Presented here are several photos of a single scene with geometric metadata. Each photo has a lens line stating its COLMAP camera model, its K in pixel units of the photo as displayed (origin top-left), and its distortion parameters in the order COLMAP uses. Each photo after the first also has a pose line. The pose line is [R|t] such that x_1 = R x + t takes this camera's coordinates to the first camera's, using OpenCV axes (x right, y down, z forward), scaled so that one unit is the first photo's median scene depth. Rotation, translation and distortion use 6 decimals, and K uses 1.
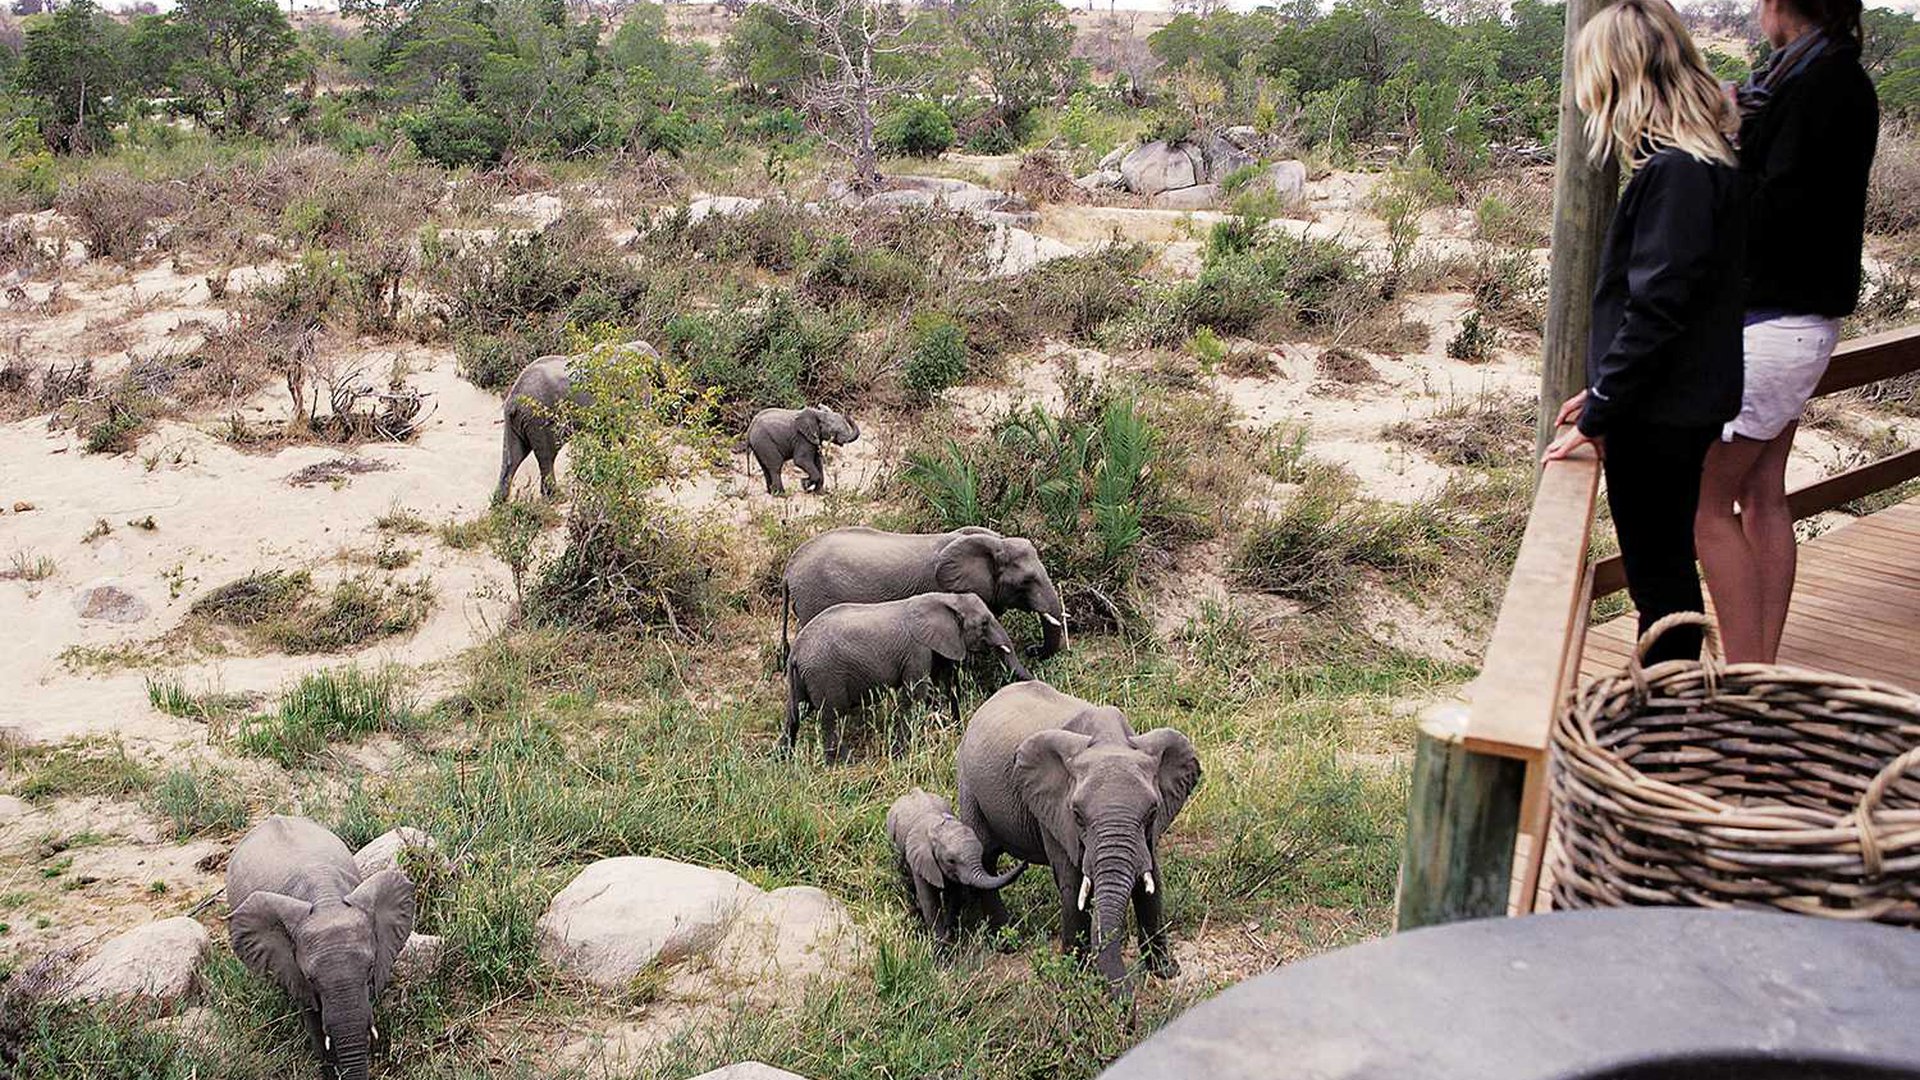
lens RADIAL K [[1758.3, 0, 994.9], [0, 1758.3, 551.3], [0, 0, 1]] dist [-0.079867, 0.108393]
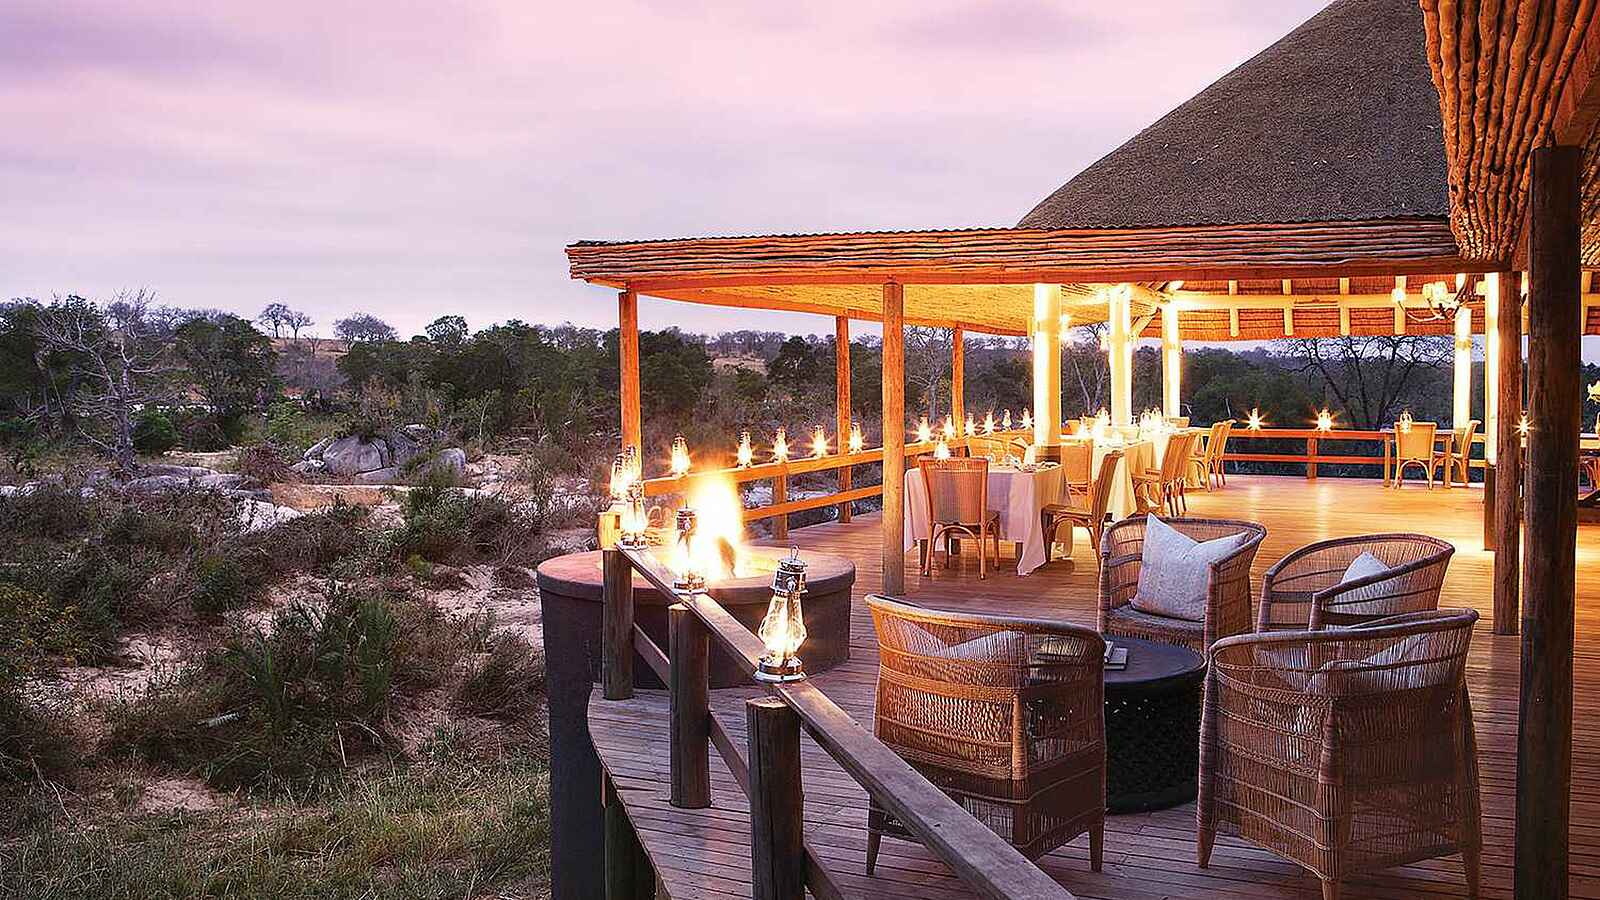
lens RADIAL K [[1465.3, 0, 829.1], [0, 1465.3, 459.4], [0, 0, 1]] dist [-0.079867, 0.108393]
pose [[0.909103, -0.025106, 0.415813, -0.054752], [0.113996, 0.975074, -0.190358, 0.050709], [-0.400669, 0.220456, 0.889305, -0.183999]]
